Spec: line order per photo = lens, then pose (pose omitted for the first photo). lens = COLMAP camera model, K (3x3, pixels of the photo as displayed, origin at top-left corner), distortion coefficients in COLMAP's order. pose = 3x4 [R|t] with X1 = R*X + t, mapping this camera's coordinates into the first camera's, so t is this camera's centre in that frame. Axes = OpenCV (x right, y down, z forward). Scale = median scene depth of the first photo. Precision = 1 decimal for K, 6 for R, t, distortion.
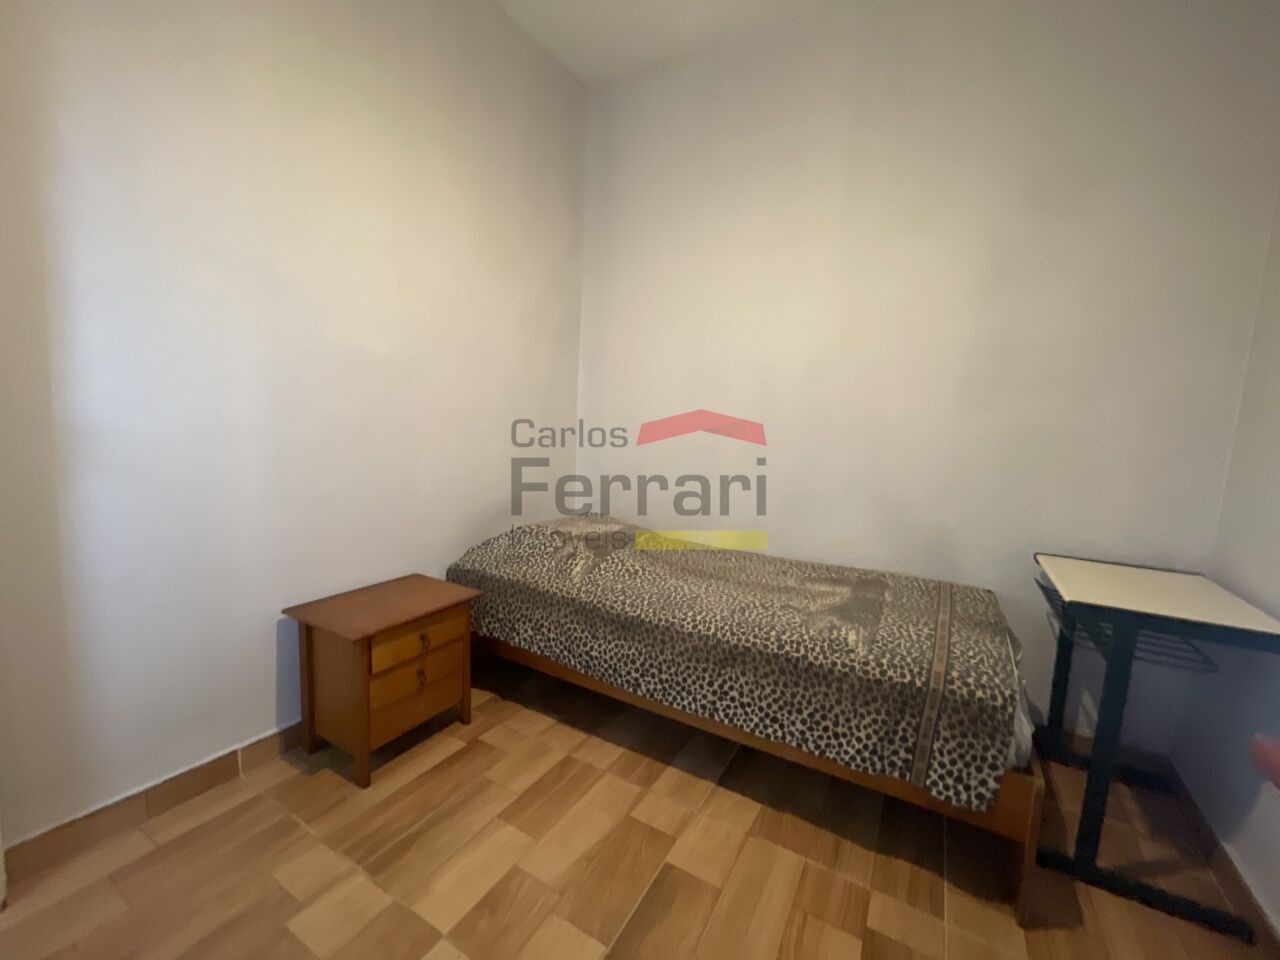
lens RADIAL K [[519.2, 0, 645.0], [0, 519.2, 486.7], [0, 0, 1]] dist [-0.008094, 0.003381]
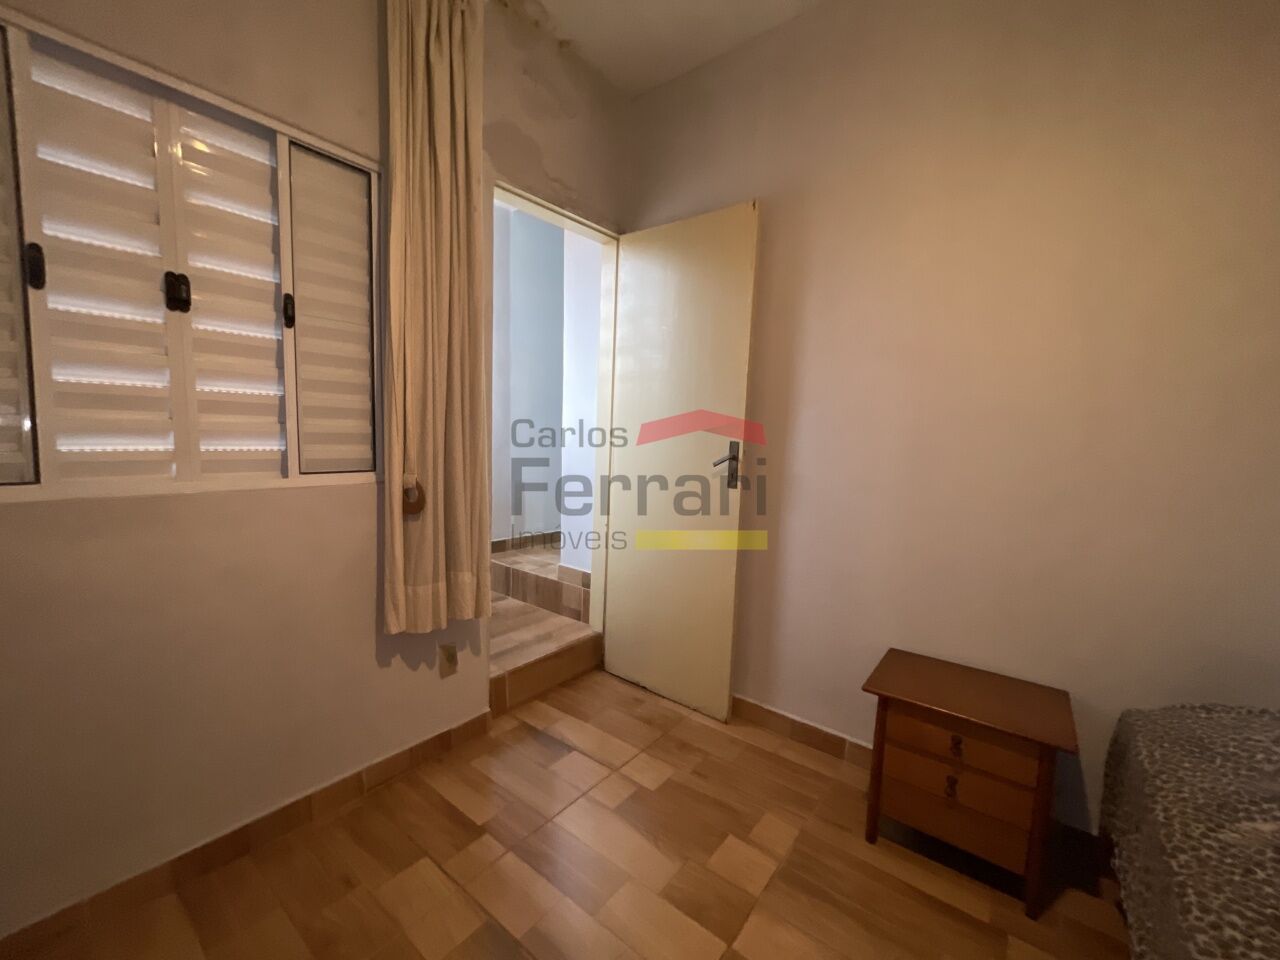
lens RADIAL K [[519.2, 0, 642.7], [0, 519.2, 485.2], [0, 0, 1]] dist [-0.008094, 0.003381]
pose [[-0.158959, 0.041176, -0.986426, 0.496456], [-0.157033, 0.985356, 0.066437, -0.106830], [0.974717, 0.165462, -0.150165, 0.583781]]
